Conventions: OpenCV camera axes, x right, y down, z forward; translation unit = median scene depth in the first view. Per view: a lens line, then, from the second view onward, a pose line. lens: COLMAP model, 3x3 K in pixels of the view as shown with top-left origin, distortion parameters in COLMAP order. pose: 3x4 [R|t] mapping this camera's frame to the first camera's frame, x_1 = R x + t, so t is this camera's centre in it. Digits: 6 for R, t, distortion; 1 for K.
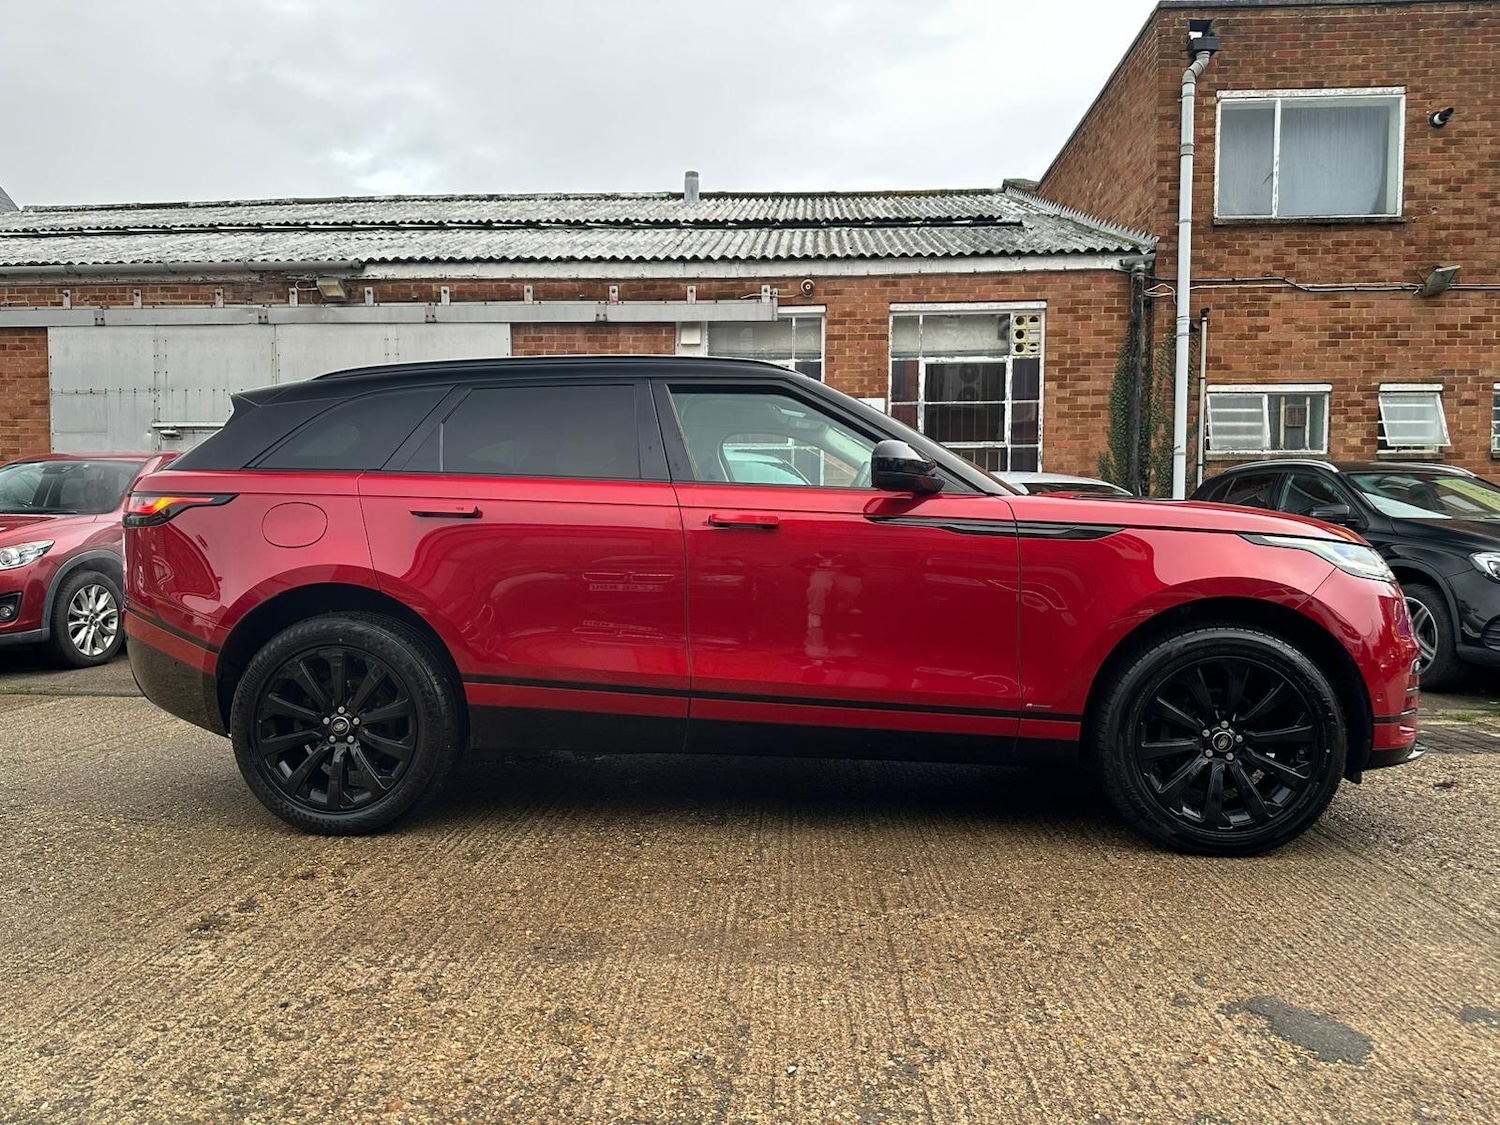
lens RADIAL K [[1055.4, 0, 743.6], [0, 1055.4, 572.2], [0, 0, 1]] dist [0.022048, -0.029381]
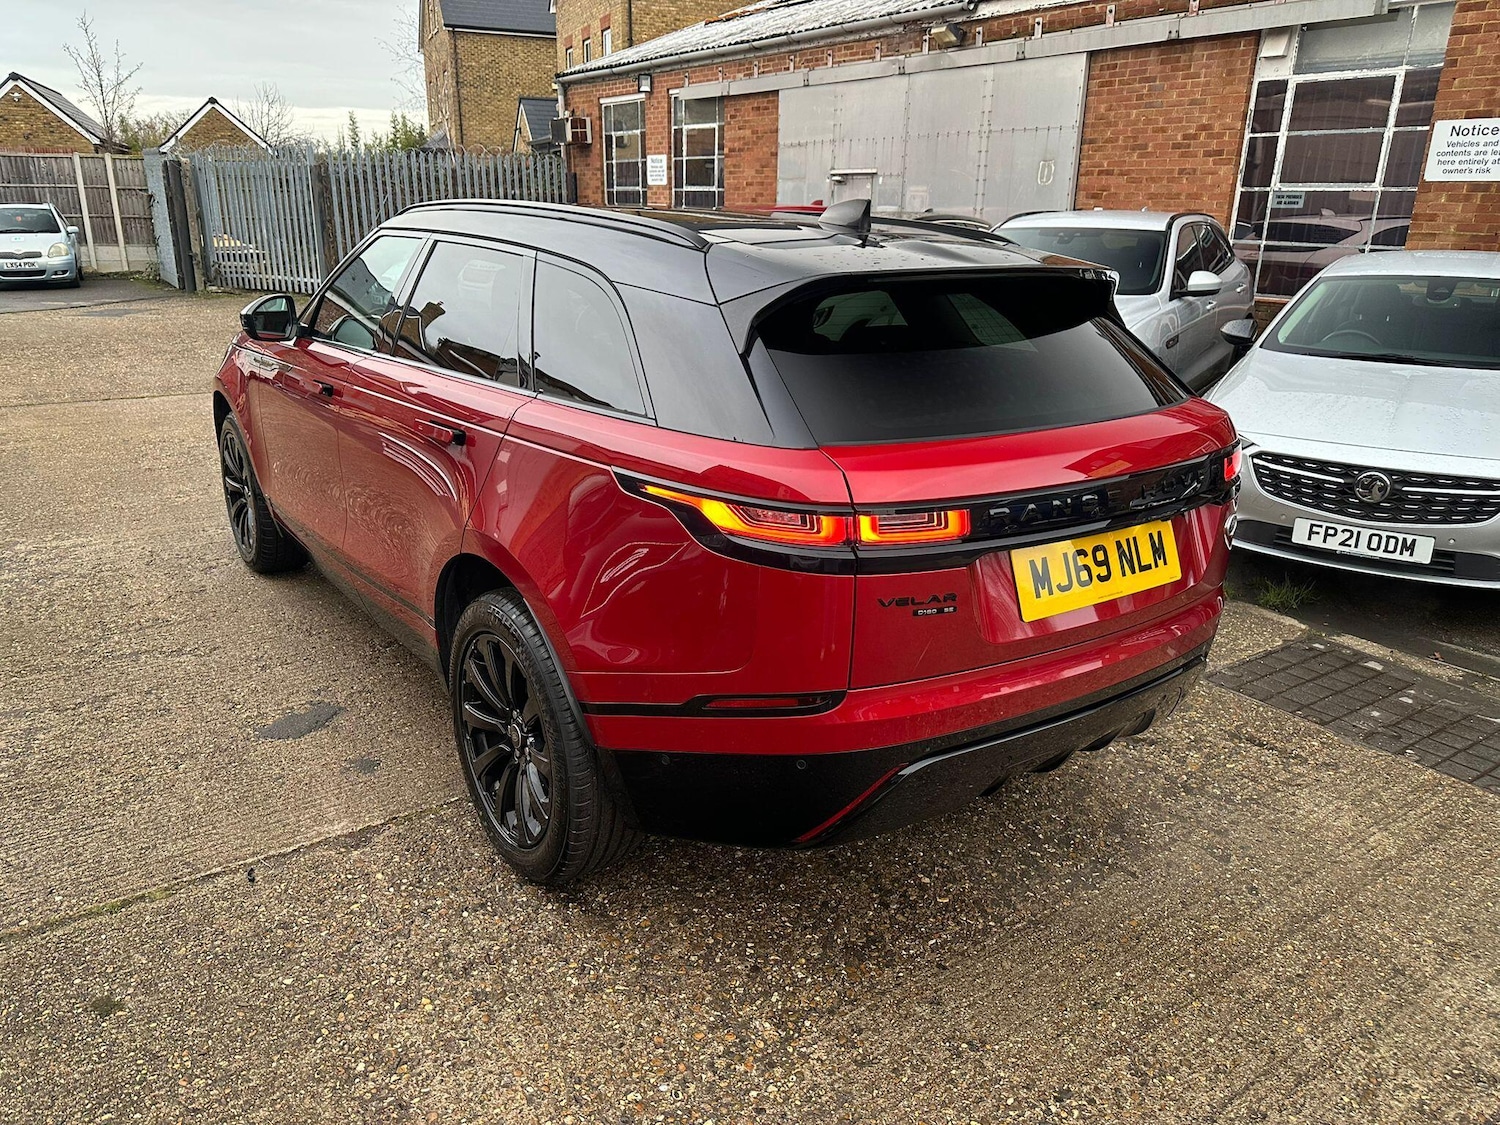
lens RADIAL K [[1055.4, 0, 735.7], [0, 1055.4, 566.7], [0, 0, 1]] dist [0.022048, -0.029381]
pose [[0.624123, 0.258285, -0.737401, 0.418727], [-0.048686, 0.954803, 0.293226, -0.060949], [0.779808, -0.147108, 0.608489, 0.114424]]
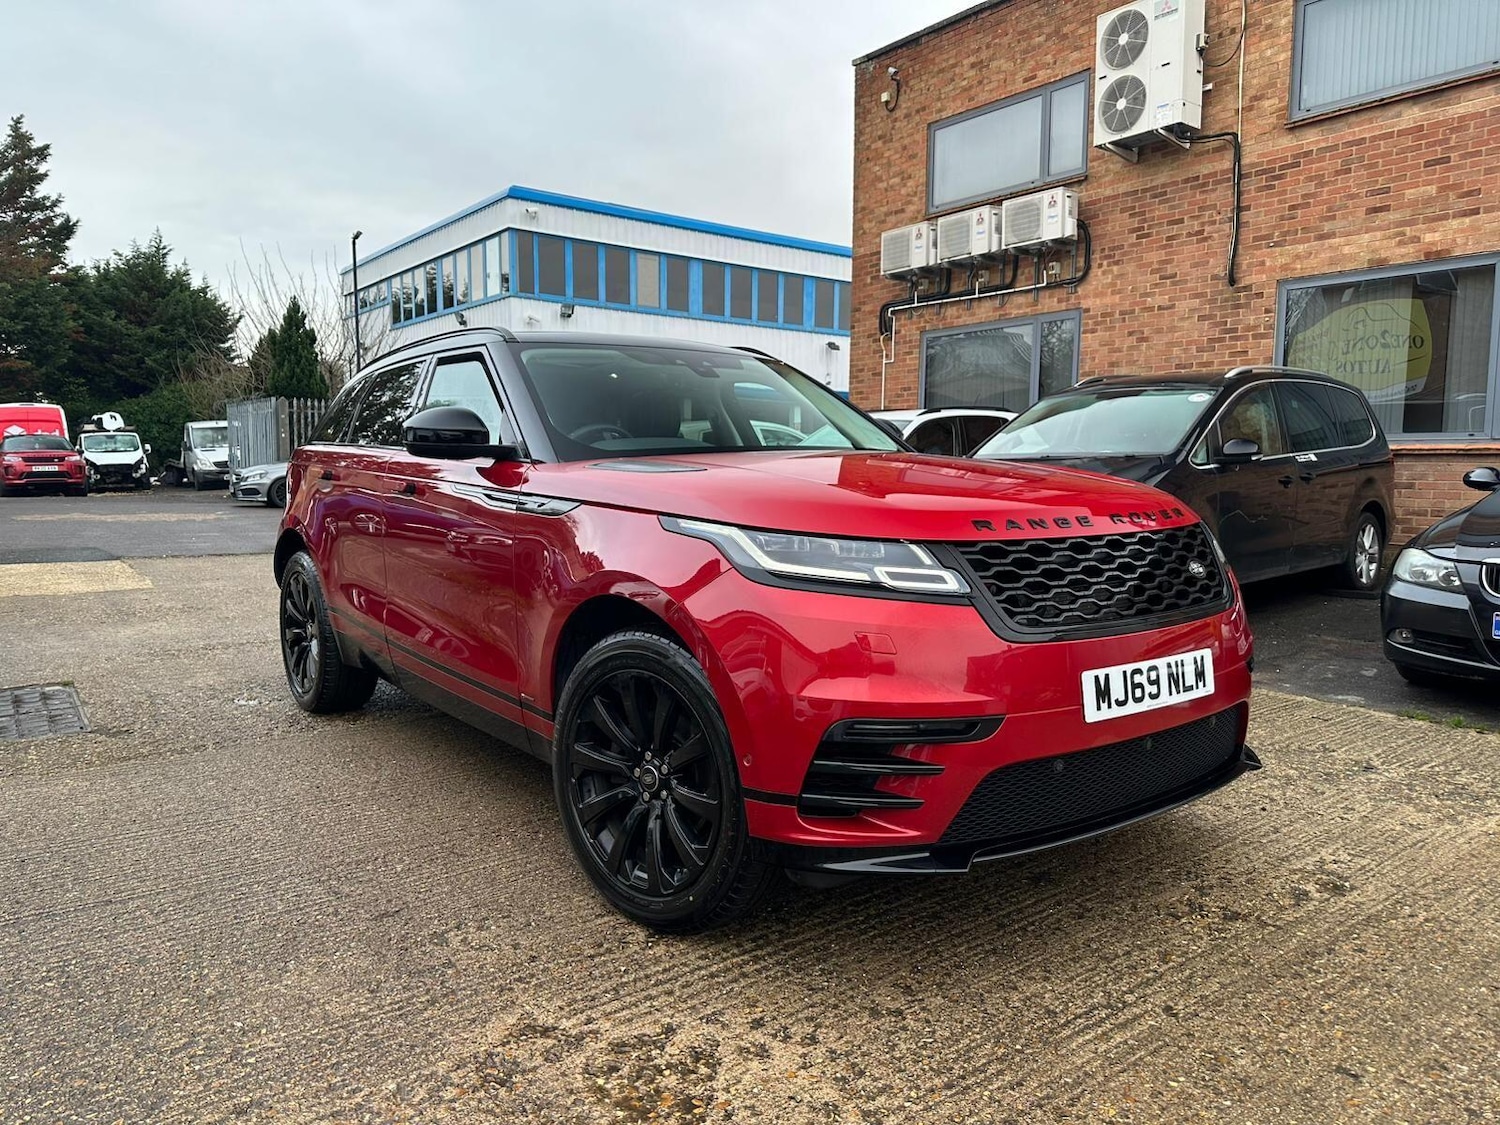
lens RADIAL K [[1055.4, 0, 753.1], [0, 1055.4, 564.0], [0, 0, 1]] dist [0.022048, -0.029381]
pose [[-0.647633, -0.072793, 0.758467, -0.228727], [0.025637, 0.992781, 0.117172, -0.029509], [-0.761521, 0.095329, -0.641092, 0.525924]]
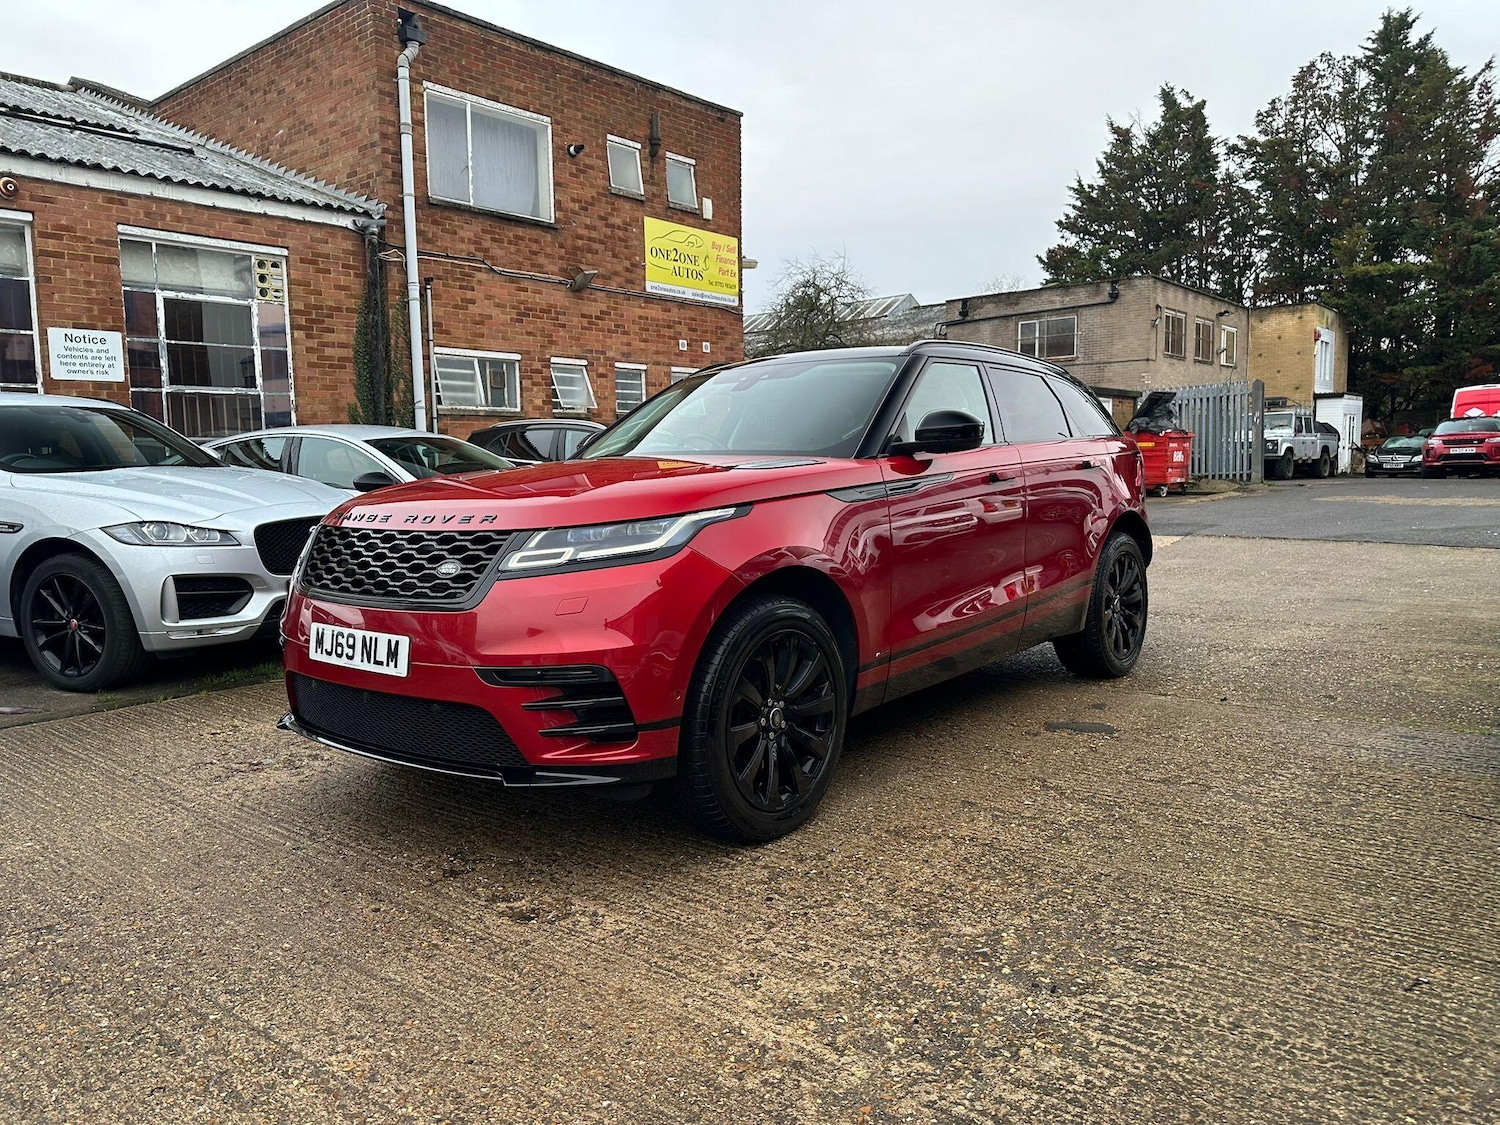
lens RADIAL K [[1055.4, 0, 750.9], [0, 1055.4, 562.6], [0, 0, 1]] dist [0.022048, -0.029381]
pose [[0.587673, -0.090859, 0.803981, -0.290951], [0.051808, 0.995861, 0.074674, -0.014447], [-0.807439, -0.002232, 0.589947, 0.063363]]
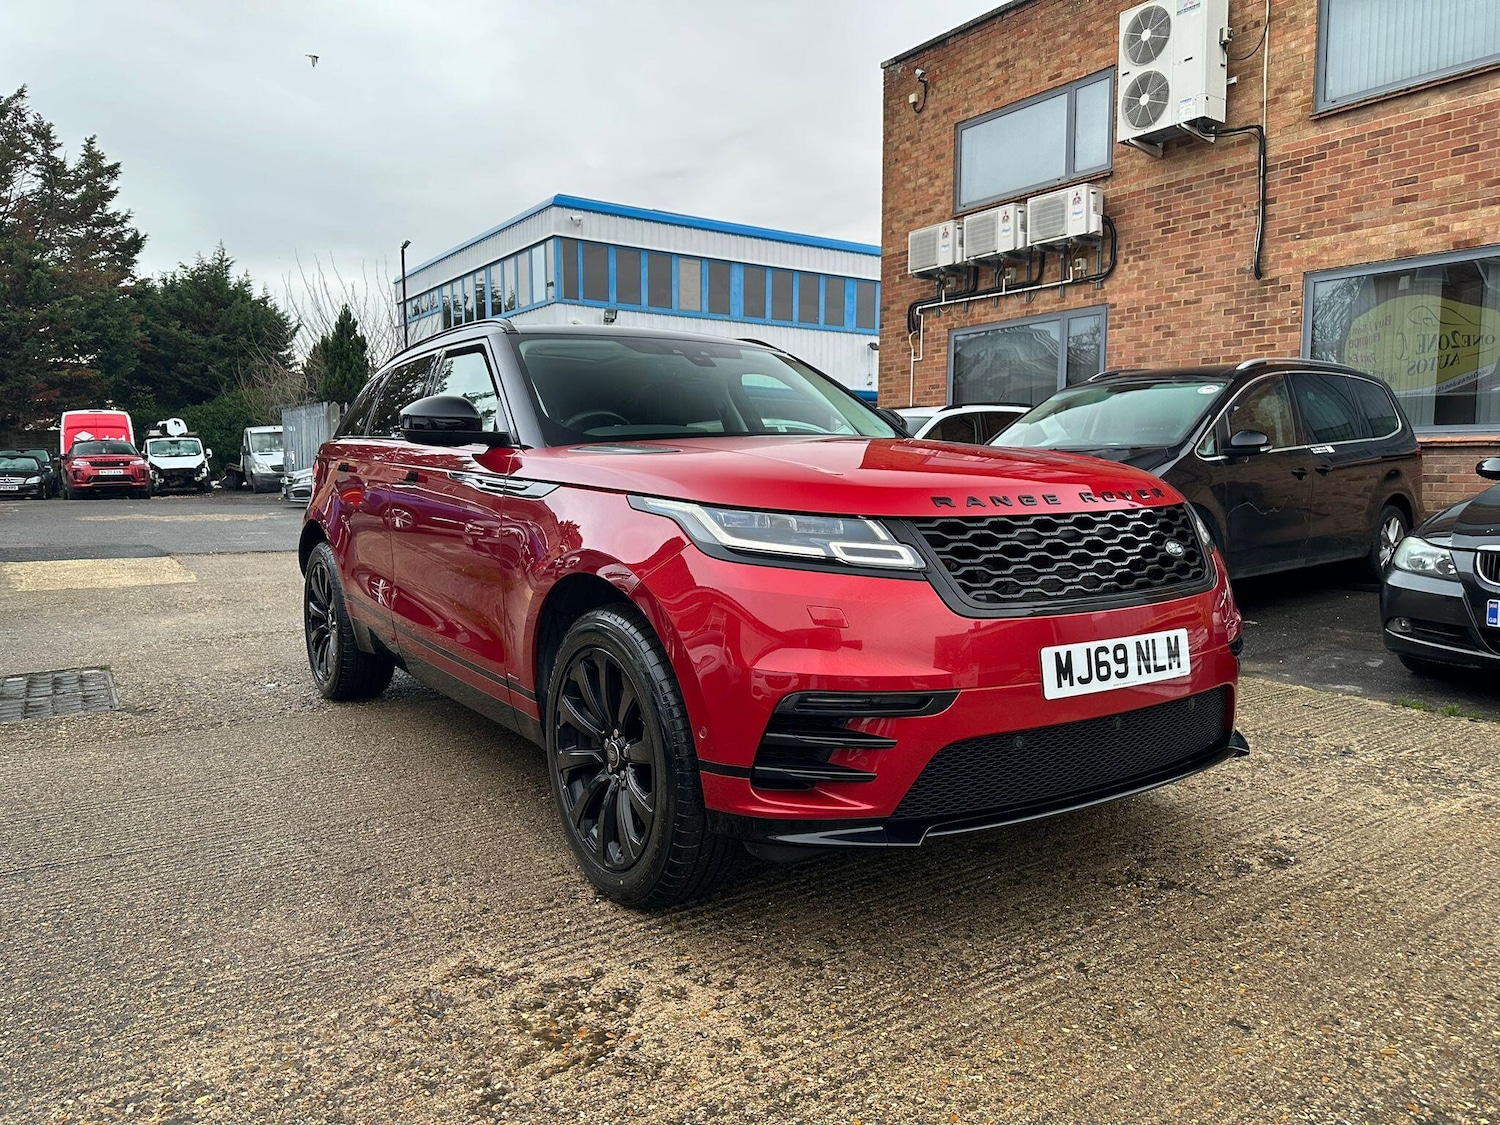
lens RADIAL K [[1055.4, 0, 743.7], [0, 1055.4, 551.3], [0, 0, 1]] dist [0.022048, -0.029381]
pose [[-0.604915, -0.061290, 0.793928, -0.254165], [0.032101, 0.994346, 0.101220, -0.024228], [-0.795643, 0.086715, -0.599527, 0.515356]]
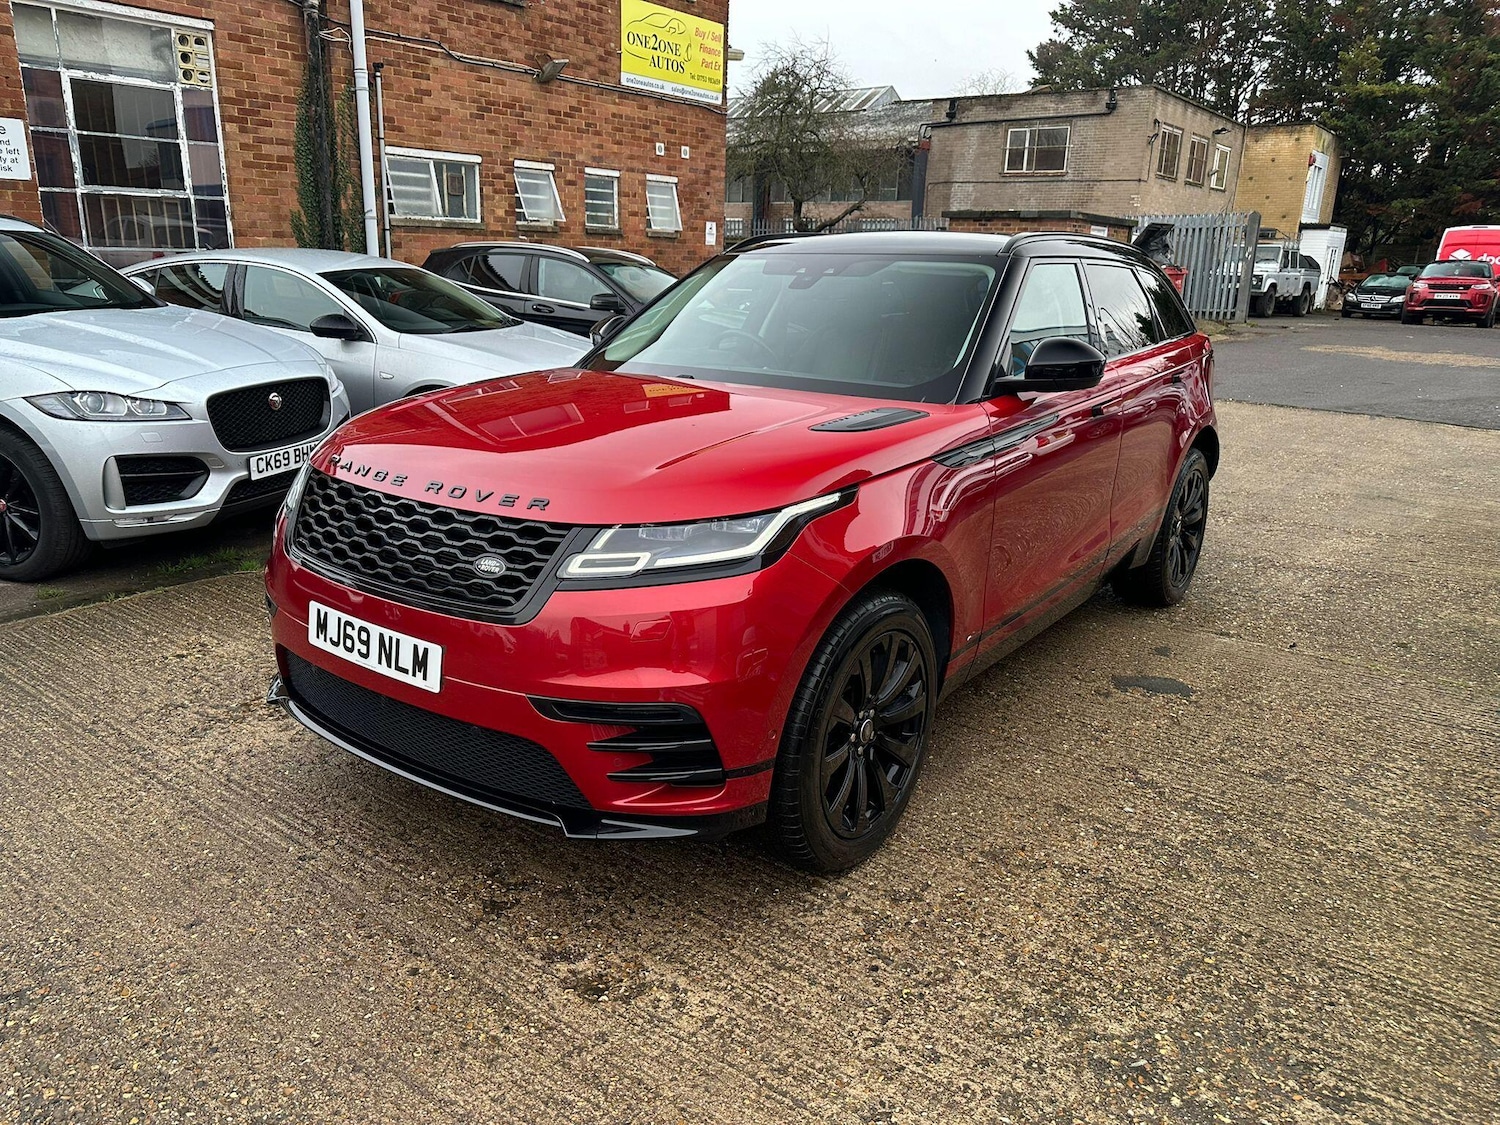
lens RADIAL K [[1055.4, 0, 748.7], [0, 1055.4, 571.0], [0, 0, 1]] dist [0.022048, -0.029381]
pose [[0.553773, -0.224973, 0.801700, -0.263773], [0.007768, 0.964163, 0.265198, -0.052977], [-0.832632, -0.140631, 0.535675, 0.125069]]
